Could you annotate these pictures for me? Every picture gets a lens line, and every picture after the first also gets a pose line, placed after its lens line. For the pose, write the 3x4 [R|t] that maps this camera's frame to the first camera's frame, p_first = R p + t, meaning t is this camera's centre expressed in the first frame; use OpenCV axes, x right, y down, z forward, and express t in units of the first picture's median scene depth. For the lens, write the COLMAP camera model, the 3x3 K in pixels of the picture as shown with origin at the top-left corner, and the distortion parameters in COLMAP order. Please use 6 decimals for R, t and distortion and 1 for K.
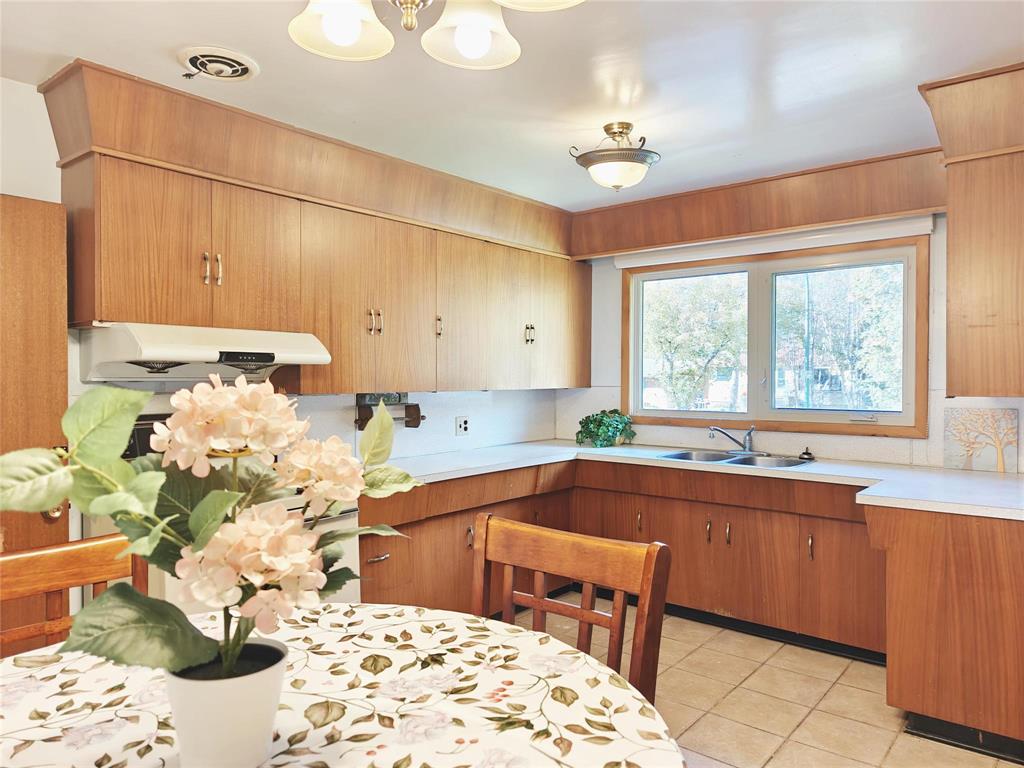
lens RADIAL K [[704.3, 0, 510.5], [0, 704.3, 384.8], [0, 0, 1]] dist [0.044306, -0.041072]
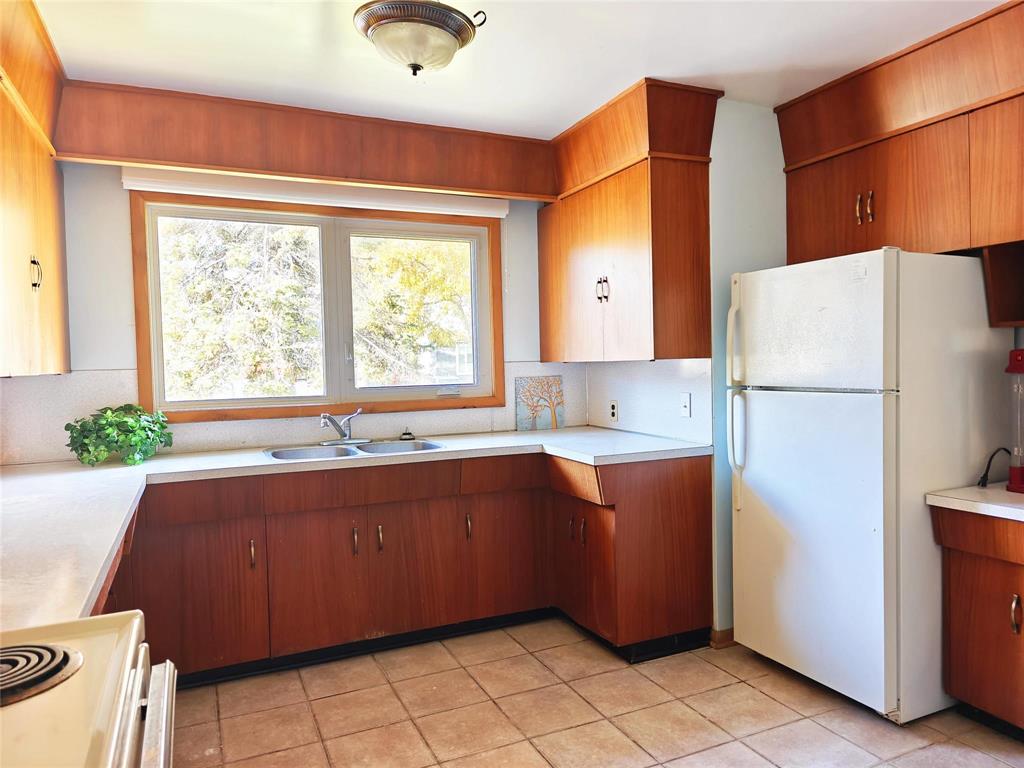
lens RADIAL K [[704.3, 0, 510.1], [0, 704.3, 390.1], [0, 0, 1]] dist [0.044306, -0.041072]
pose [[0.443105, -0.046458, 0.895265, -0.371278], [0.035044, 0.998791, 0.034485, 0.014070], [-0.895785, 0.016093, 0.444197, 0.507123]]
